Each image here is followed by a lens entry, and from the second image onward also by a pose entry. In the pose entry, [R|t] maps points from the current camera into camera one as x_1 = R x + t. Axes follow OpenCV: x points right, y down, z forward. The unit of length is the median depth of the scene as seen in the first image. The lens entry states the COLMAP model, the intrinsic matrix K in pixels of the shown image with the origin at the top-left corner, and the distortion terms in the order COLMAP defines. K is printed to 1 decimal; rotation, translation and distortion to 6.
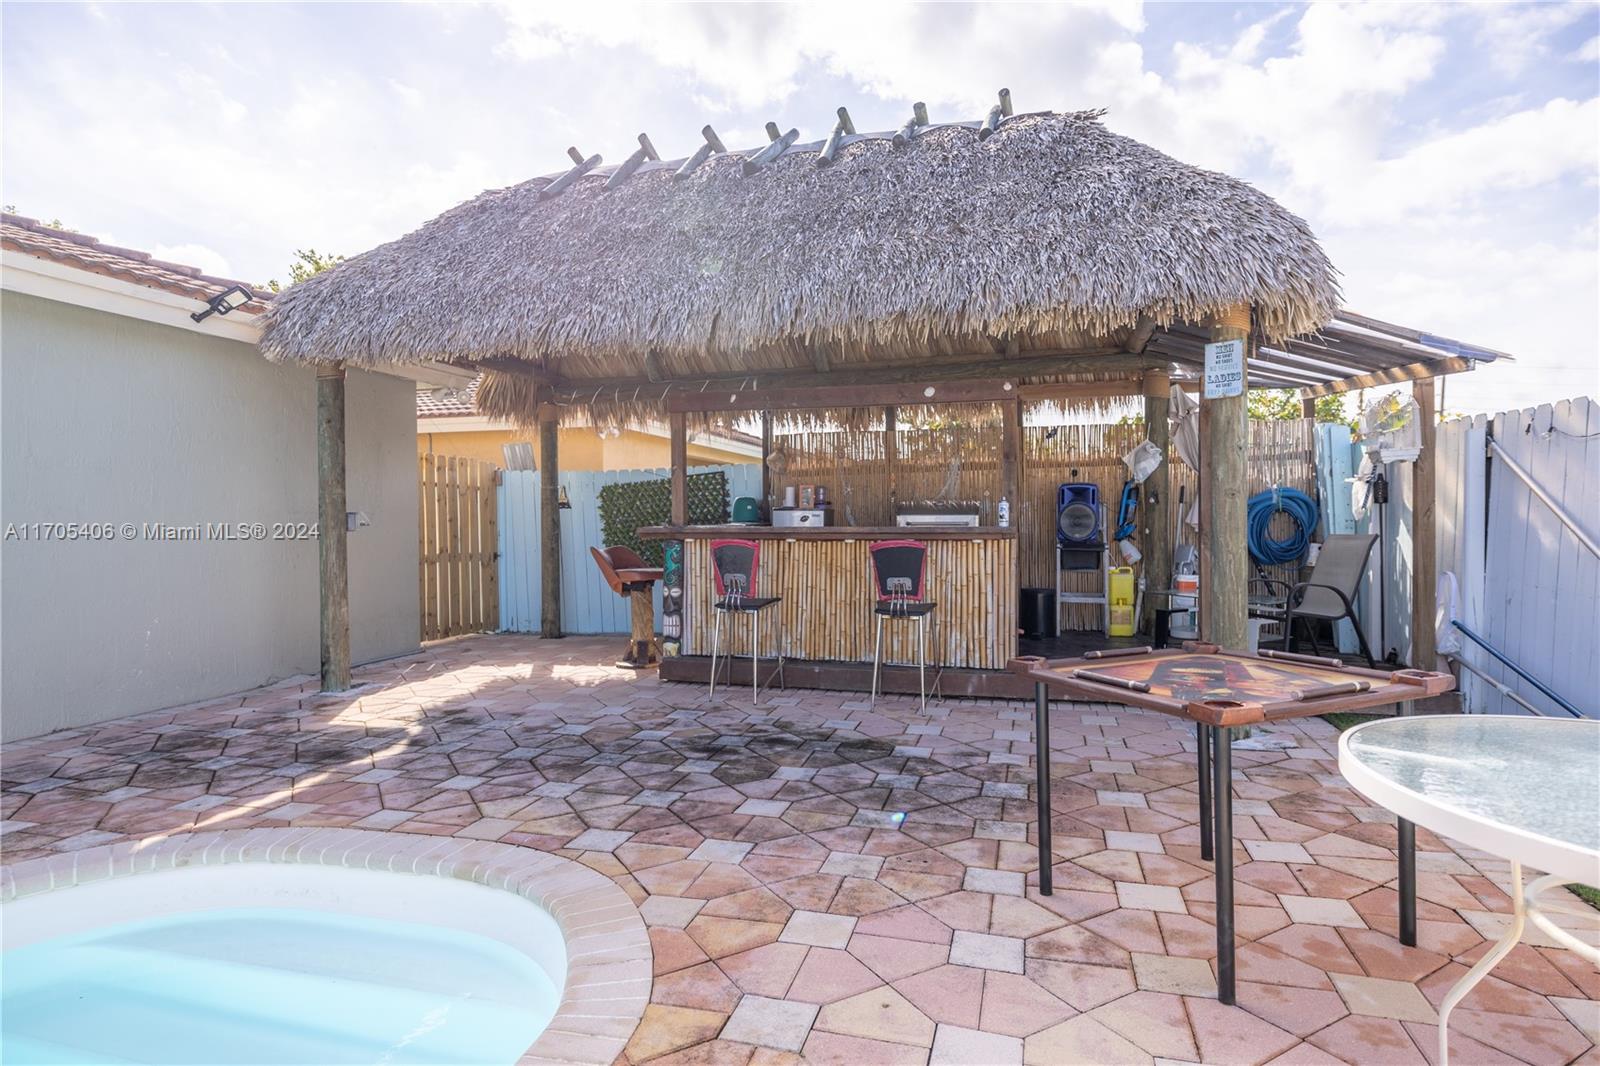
lens RADIAL K [[895.5, 0, 798.5], [0, 895.5, 527.8], [0, 0, 1]] dist [-0.001383, 0.000359]
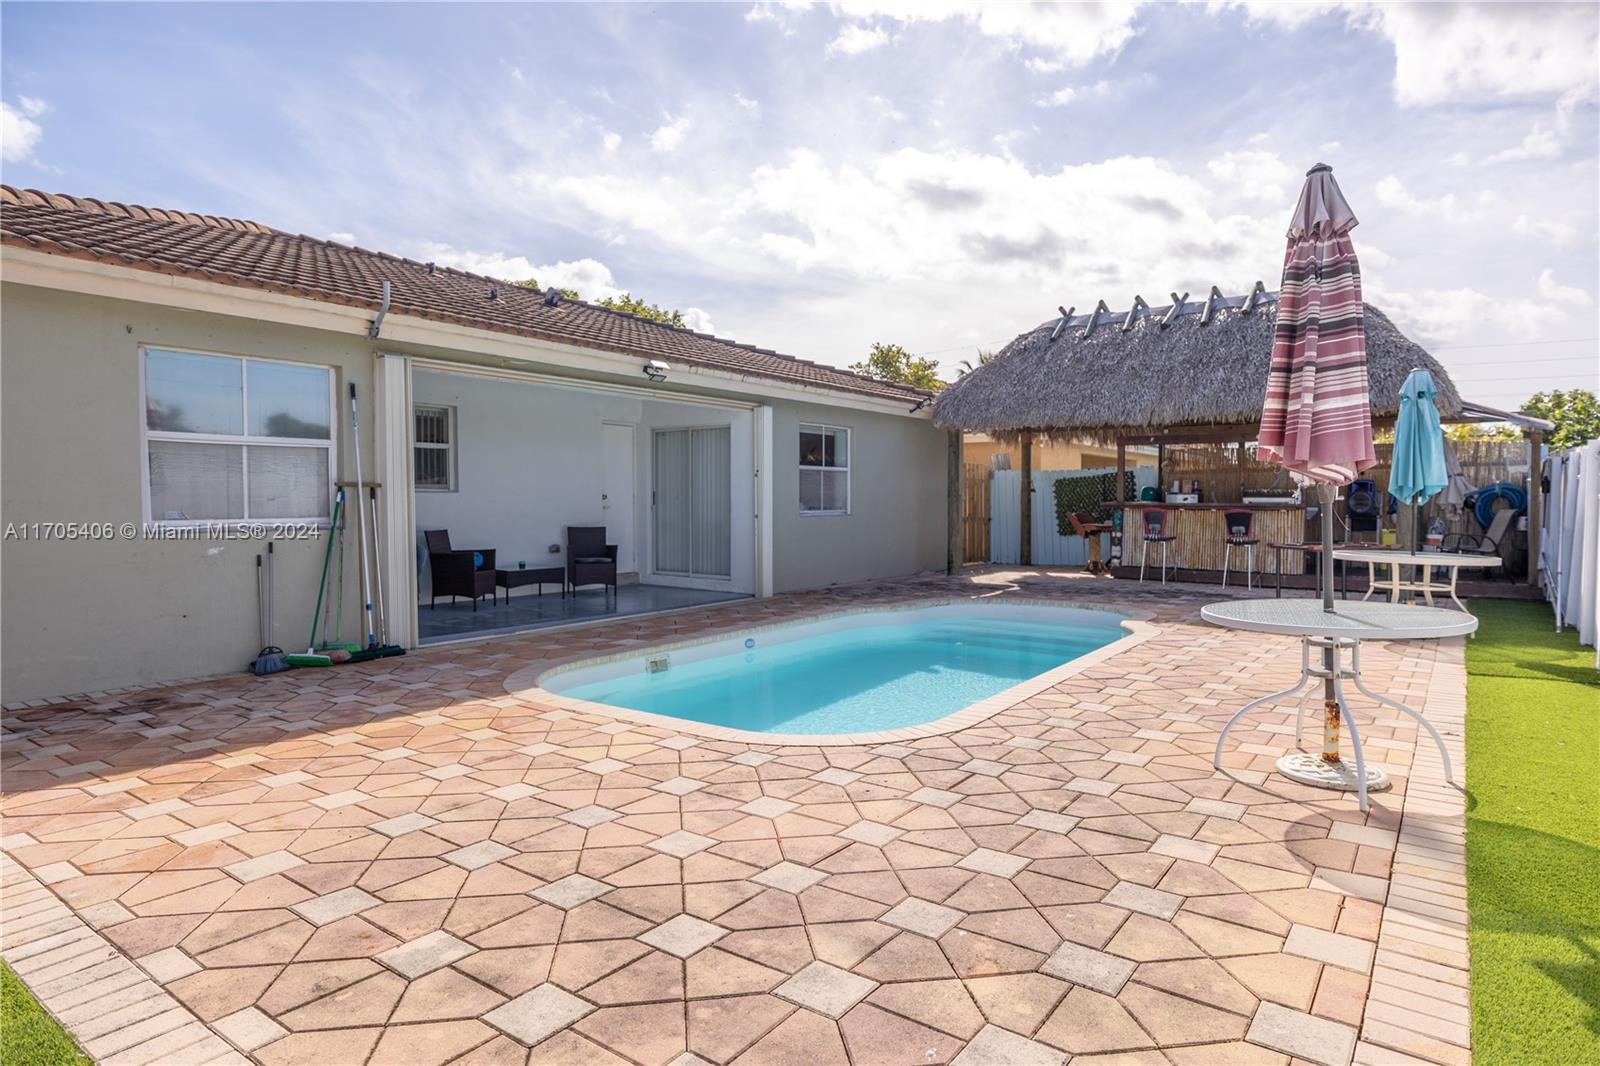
lens RADIAL K [[895.5, 0, 802.6], [0, 895.5, 530.4], [0, 0, 1]] dist [-0.001383, 0.000359]
pose [[0.931600, 0.020666, -0.362898, -0.068826], [-0.011432, 0.999554, 0.027573, 0.014442], [0.363307, -0.021538, 0.931421, -1.156393]]
